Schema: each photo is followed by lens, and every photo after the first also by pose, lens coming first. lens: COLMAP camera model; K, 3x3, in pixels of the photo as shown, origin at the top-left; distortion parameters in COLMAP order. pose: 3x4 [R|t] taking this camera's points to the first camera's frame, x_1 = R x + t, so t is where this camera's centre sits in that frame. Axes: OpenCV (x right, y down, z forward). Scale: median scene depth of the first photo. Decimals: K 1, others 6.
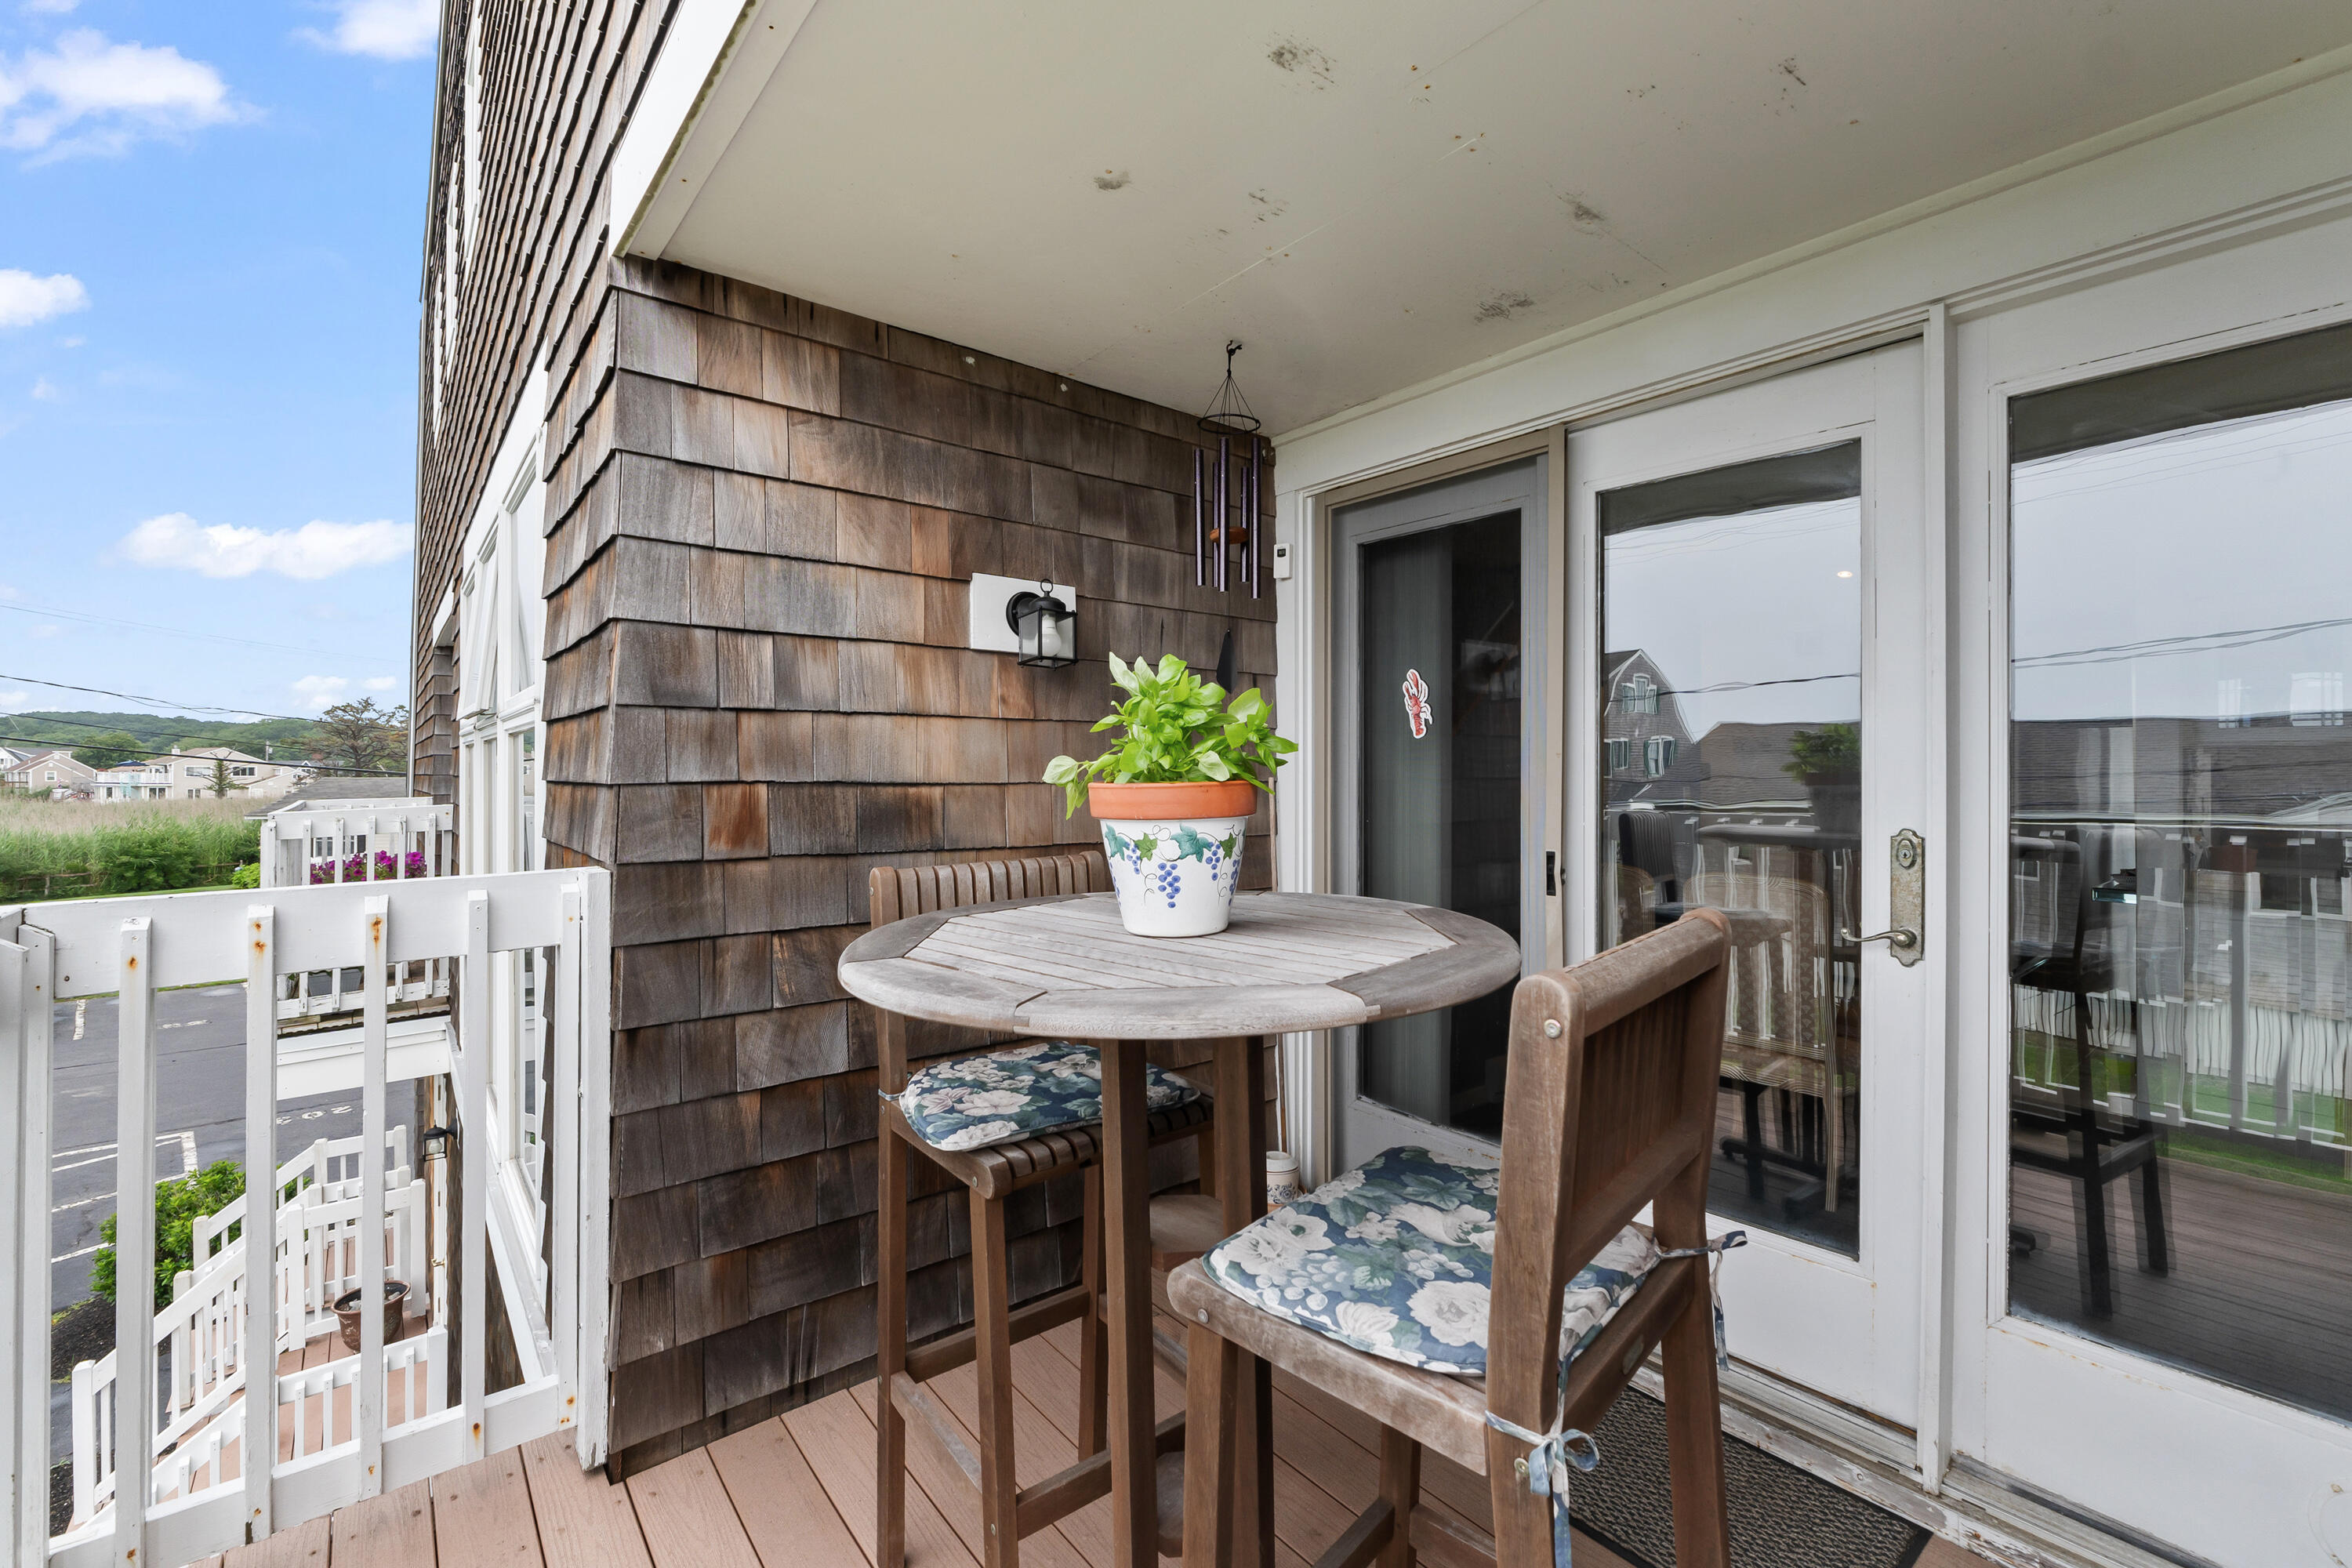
lens RADIAL K [[987.2, 0, 1170.7], [0, 987.2, 778.8], [0, 0, 1]] dist [-0.008196, -0.000221]
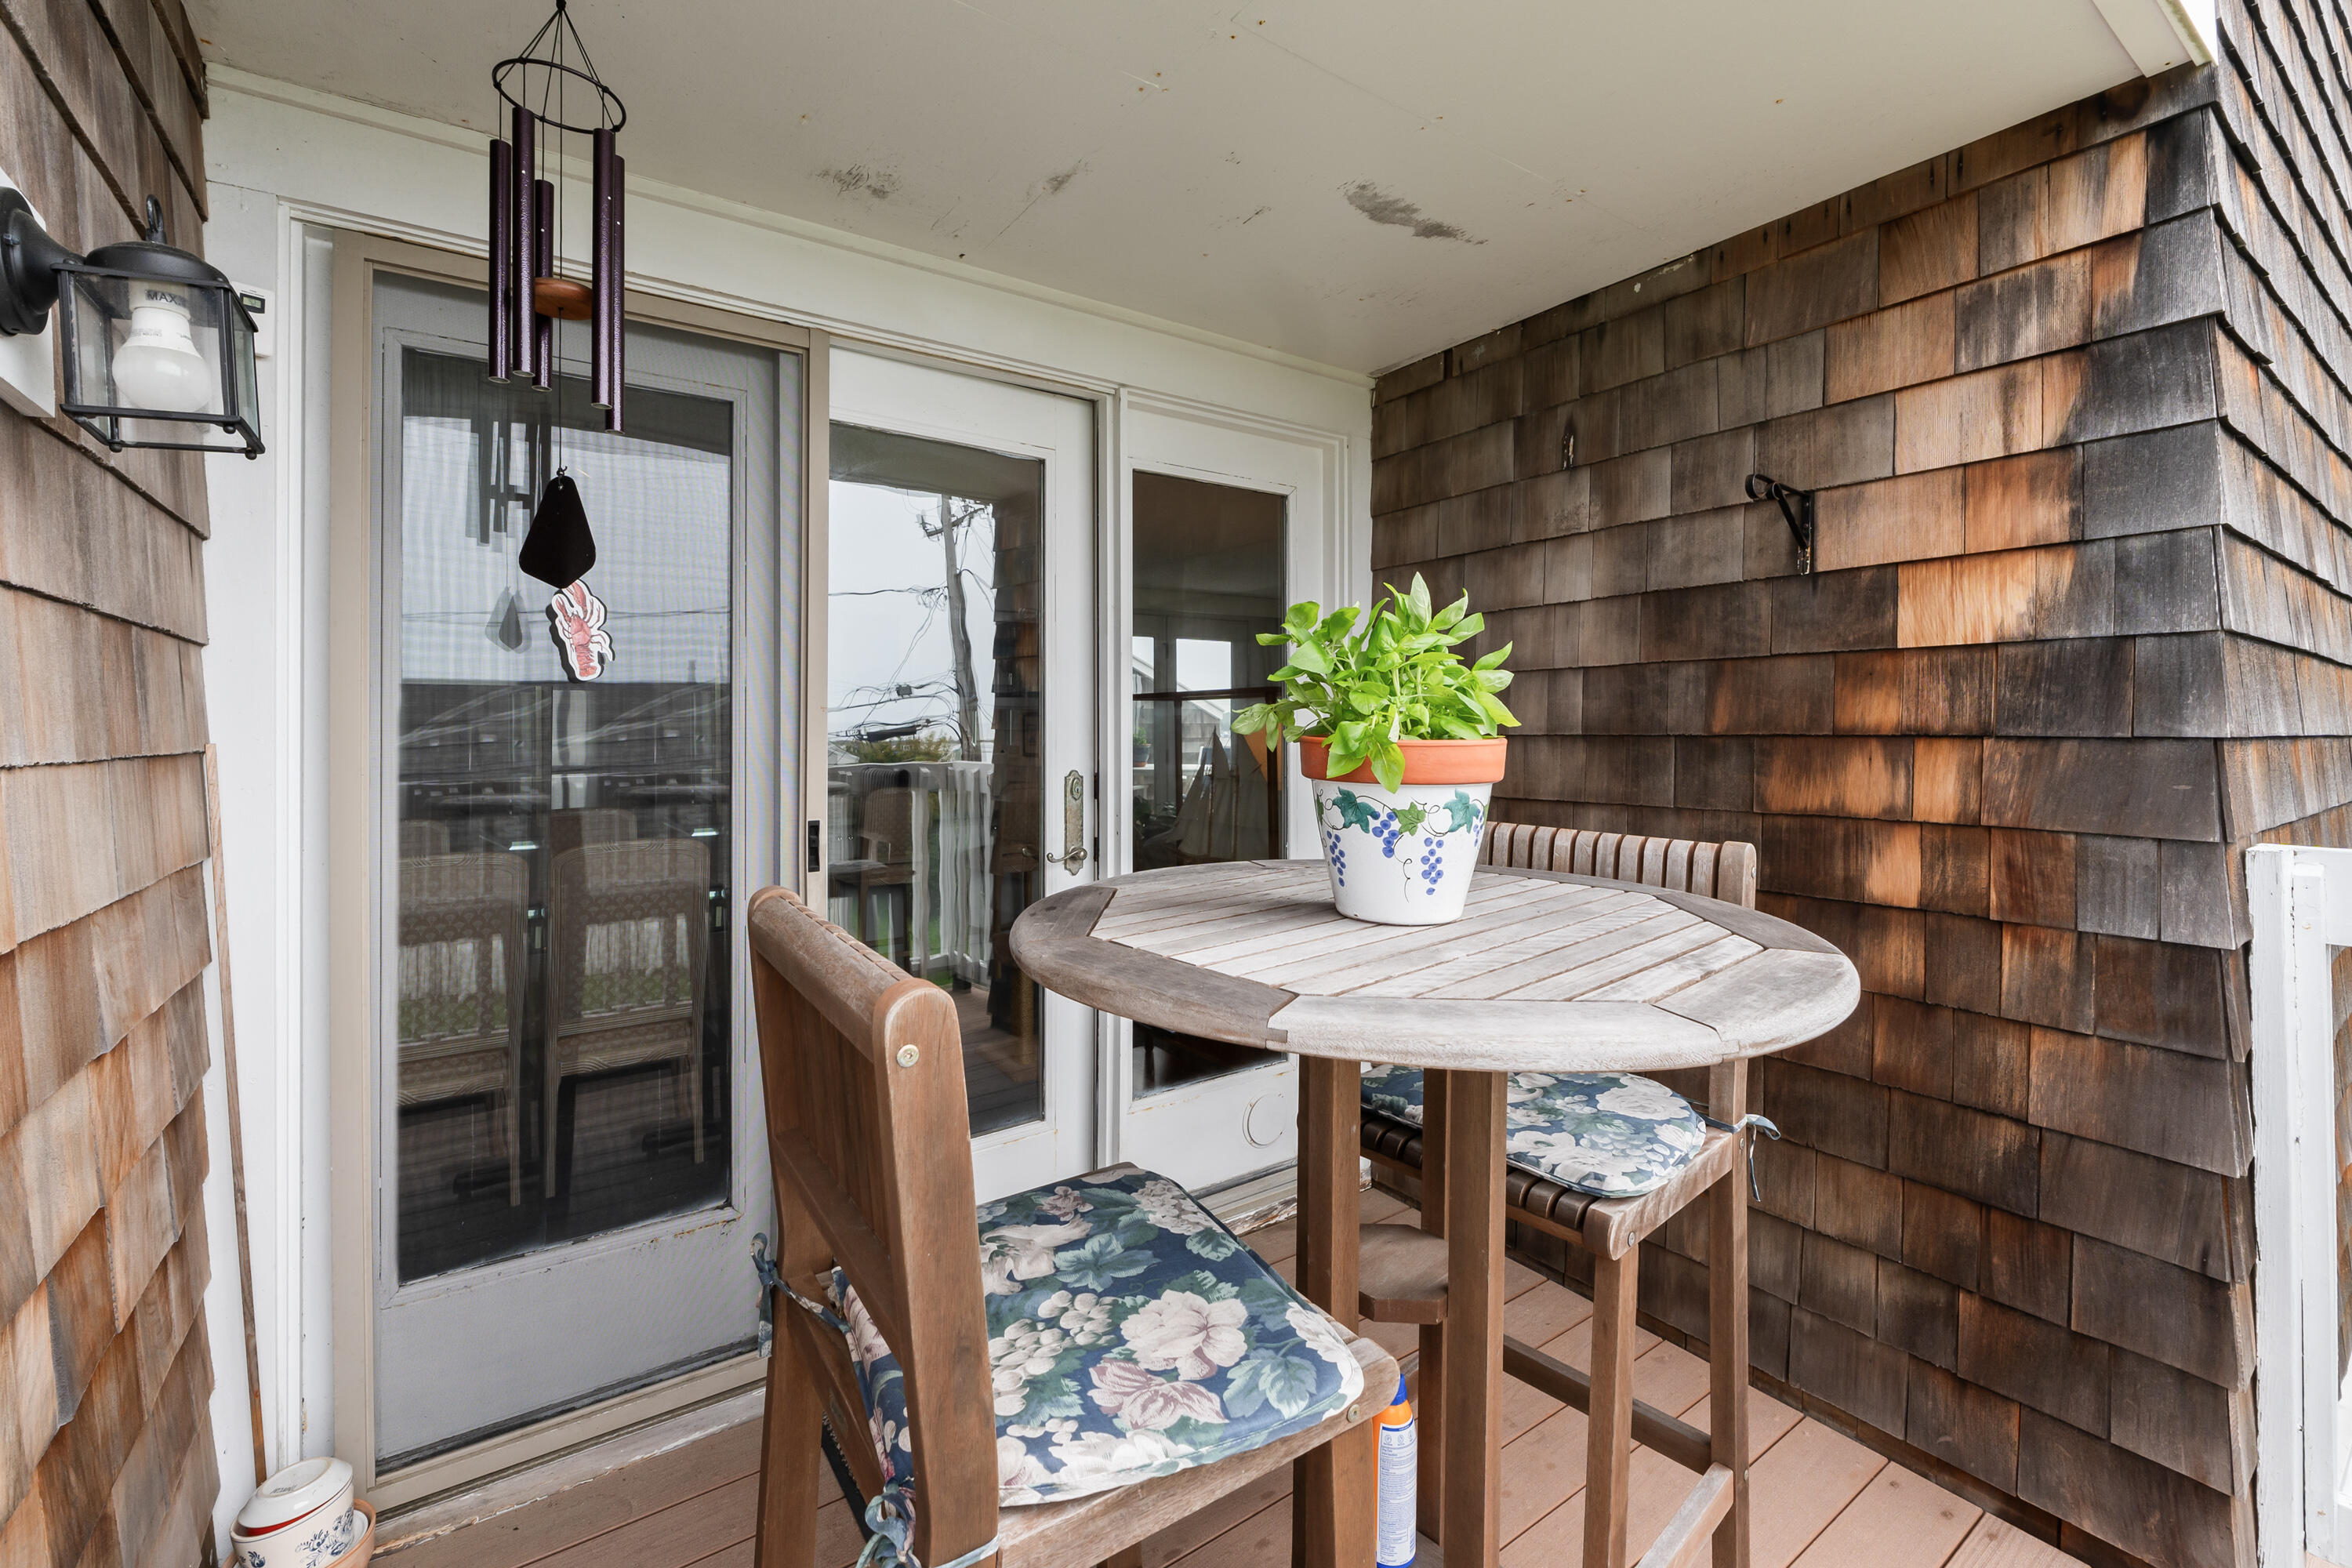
lens RADIAL K [[1008.6, 0, 1174.5], [0, 1008.6, 781.7], [0, 0, 1]] dist [-0.003152, -0.000470]
pose [[0.058226, -0.047838, 0.997157, -0.729992], [0.007861, 0.998842, 0.047460, -0.003221], [-0.998272, 0.005075, 0.058535, 0.980236]]
